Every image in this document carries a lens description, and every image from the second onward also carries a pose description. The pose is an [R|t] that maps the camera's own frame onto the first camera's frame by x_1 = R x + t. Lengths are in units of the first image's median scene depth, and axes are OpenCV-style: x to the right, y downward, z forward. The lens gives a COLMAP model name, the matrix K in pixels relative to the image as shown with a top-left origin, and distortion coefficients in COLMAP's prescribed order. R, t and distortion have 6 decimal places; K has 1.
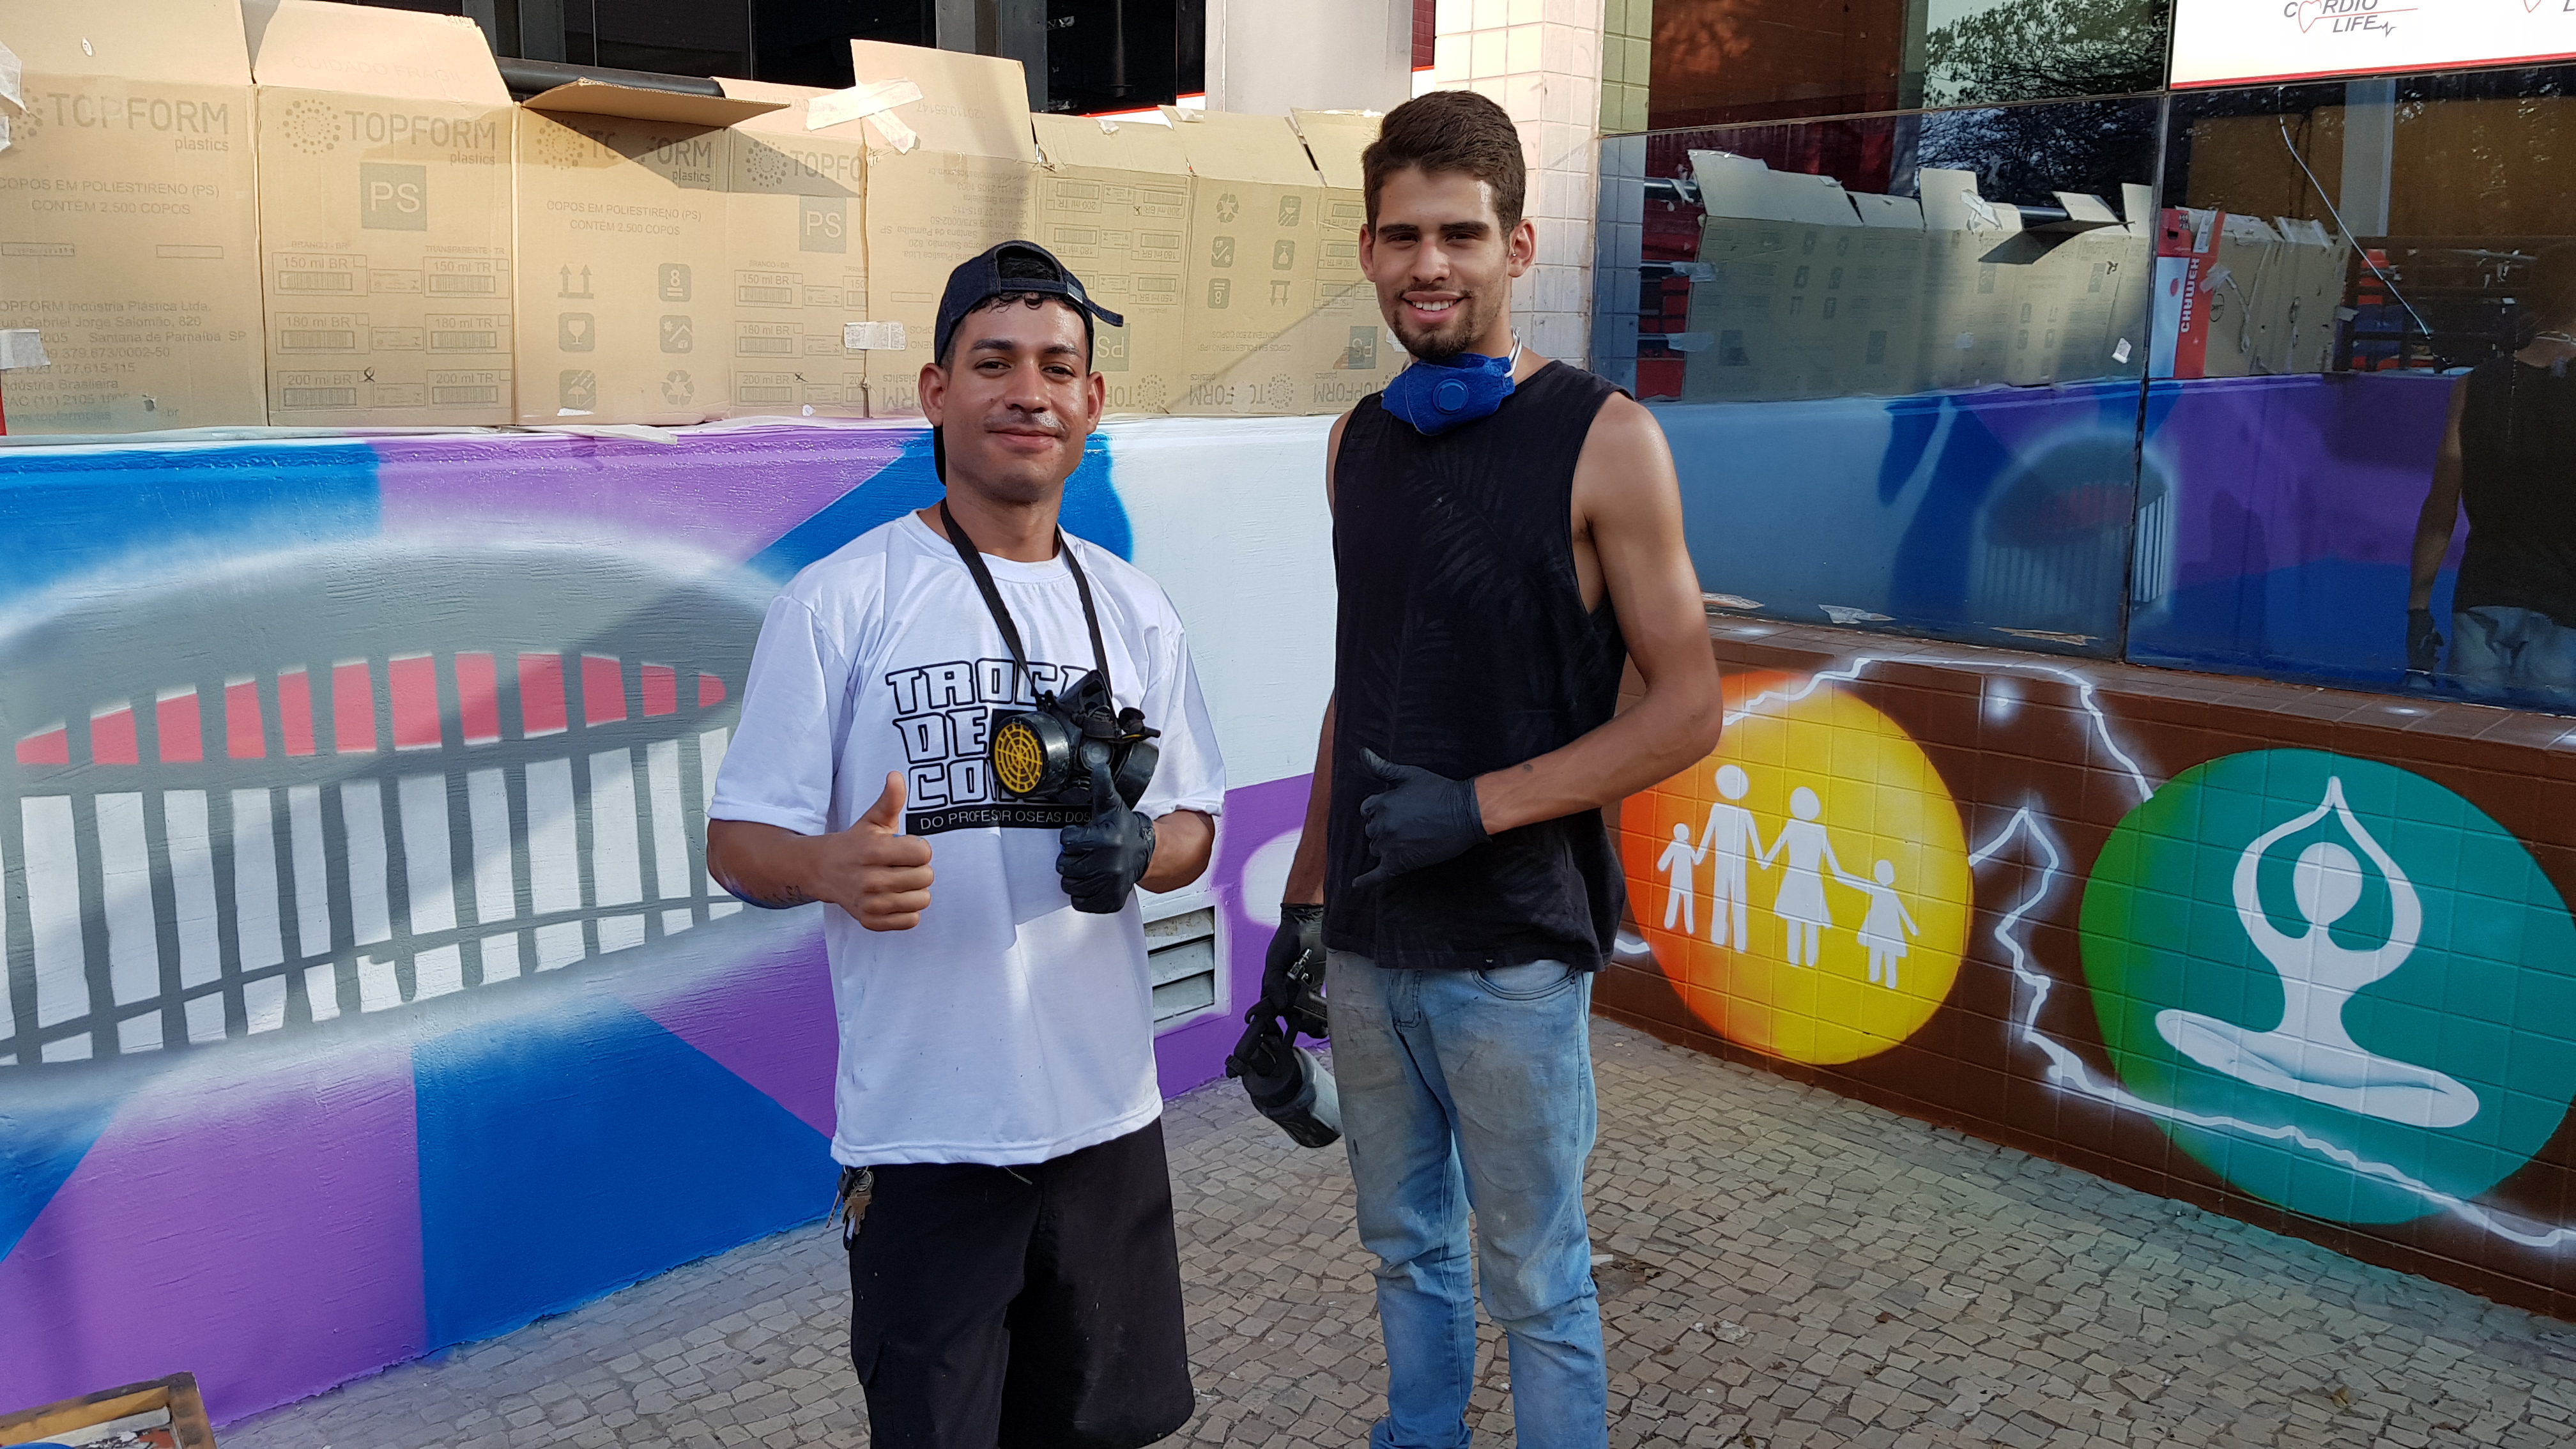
lens RADIAL K [[1969.2, 0, 1283.9], [0, 1969.2, 705.4], [0, 0, 1]] dist [0.099385, -0.174848]
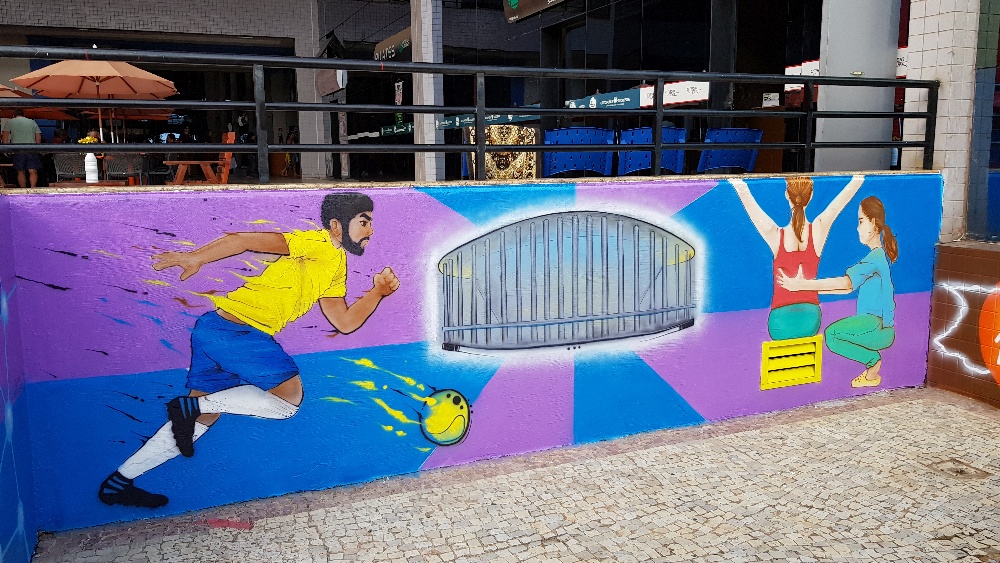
lens RADIAL K [[739.6, 0, 500.0], [0, 739.6, 281.5], [0, 0, 1]] dist [0.009983, -0.046407]
pose [[0.921847, 0.046095, -0.384803, -0.055171], [-0.052250, 0.998619, -0.005548, 0.048424], [0.384016, 0.025220, 0.922982, -0.195737]]
